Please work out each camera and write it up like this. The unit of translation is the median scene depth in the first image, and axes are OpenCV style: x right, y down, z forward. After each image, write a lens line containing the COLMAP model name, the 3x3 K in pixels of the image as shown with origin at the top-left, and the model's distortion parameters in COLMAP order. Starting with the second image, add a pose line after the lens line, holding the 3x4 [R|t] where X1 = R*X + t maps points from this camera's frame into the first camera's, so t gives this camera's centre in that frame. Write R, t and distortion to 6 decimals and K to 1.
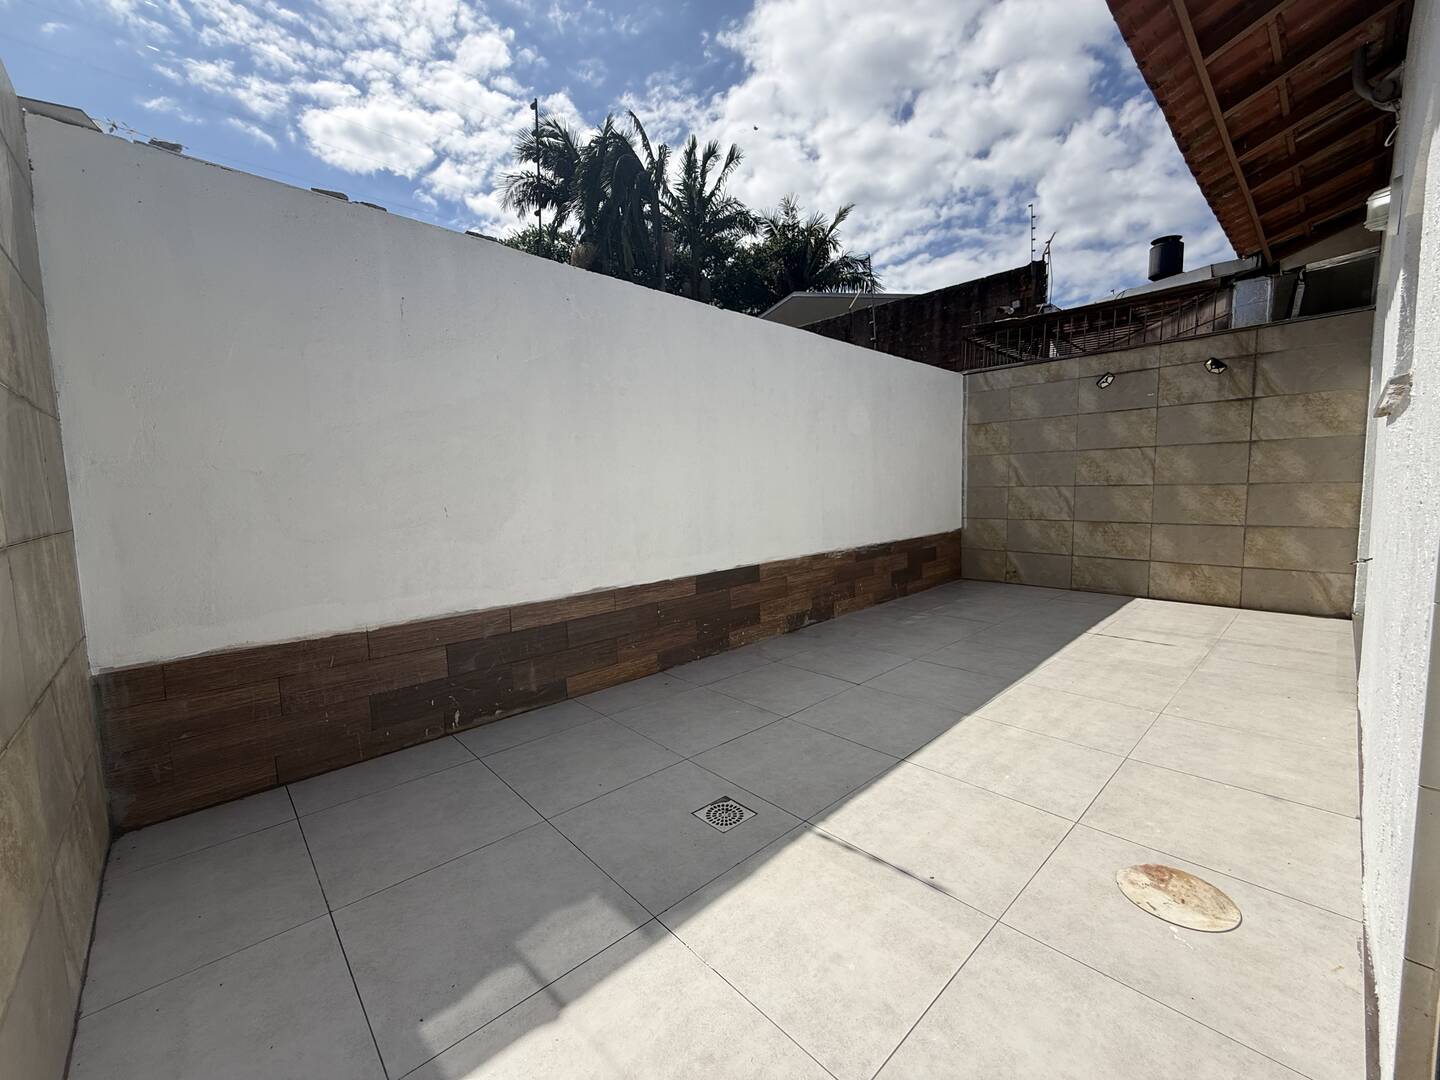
lens RADIAL K [[580.2, 0, 720.8], [0, 580.2, 544.6], [0, 0, 1]] dist [0.000734, -0.001279]
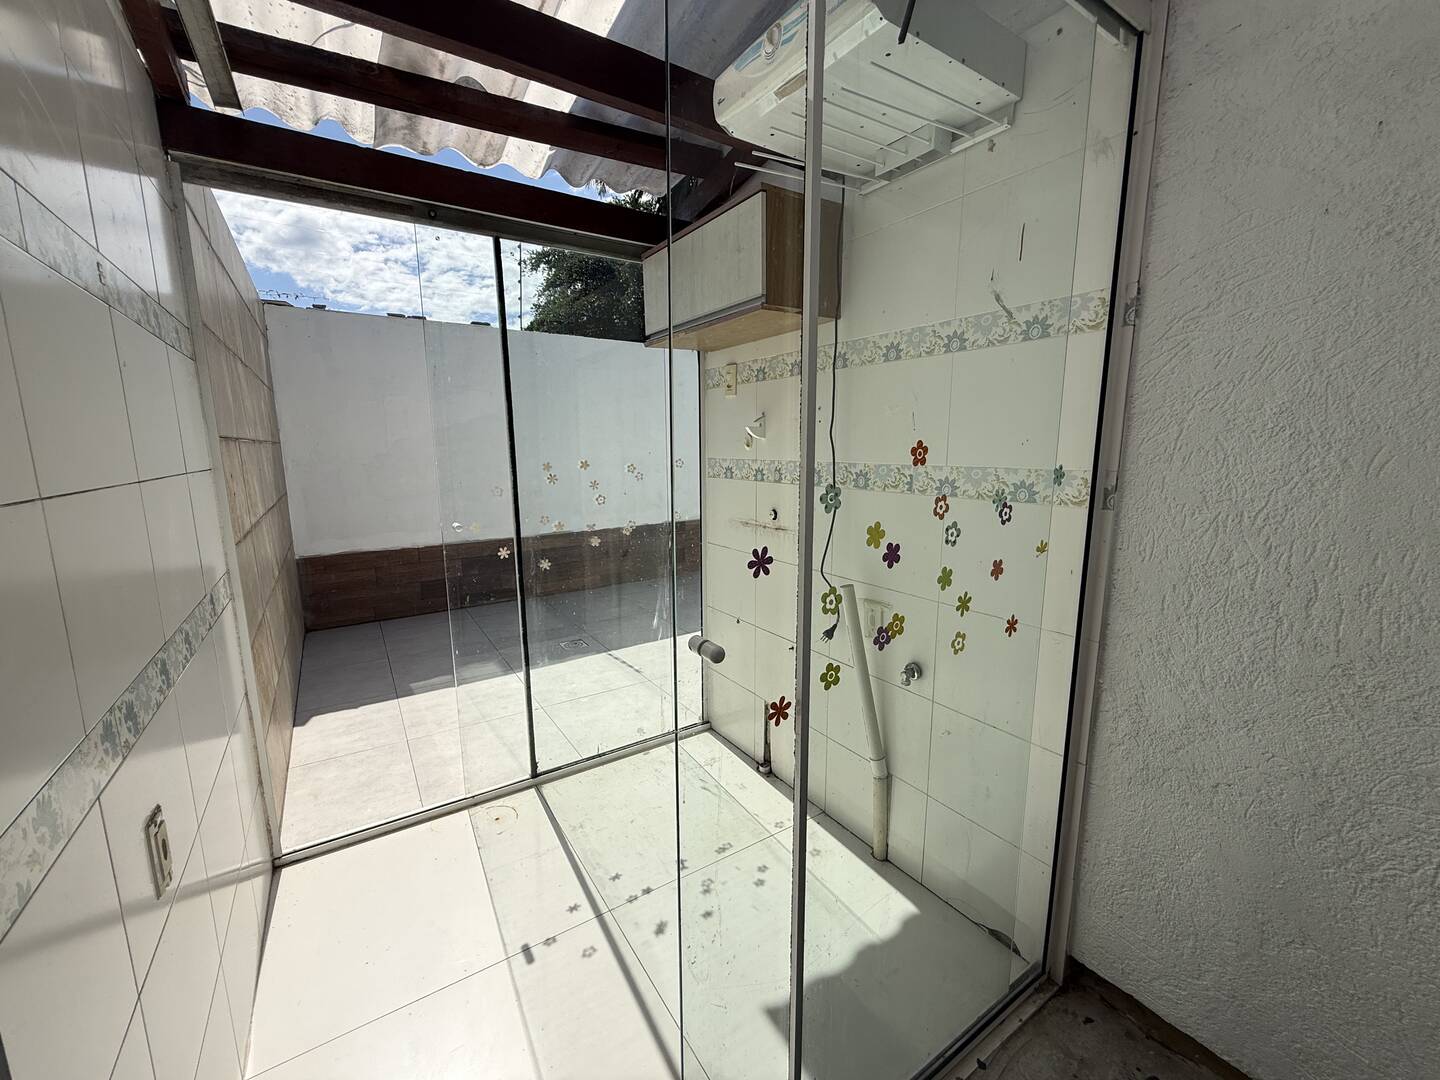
lens RADIAL K [[580.2, 0, 725.8], [0, 580.2, 544.4], [0, 0, 1]] dist [0.000734, -0.001279]
pose [[0.987310, 0.045639, -0.152105, 0.837311], [-0.033477, 0.996104, 0.081579, -0.062935], [0.155235, -0.075452, 0.984992, -0.888576]]
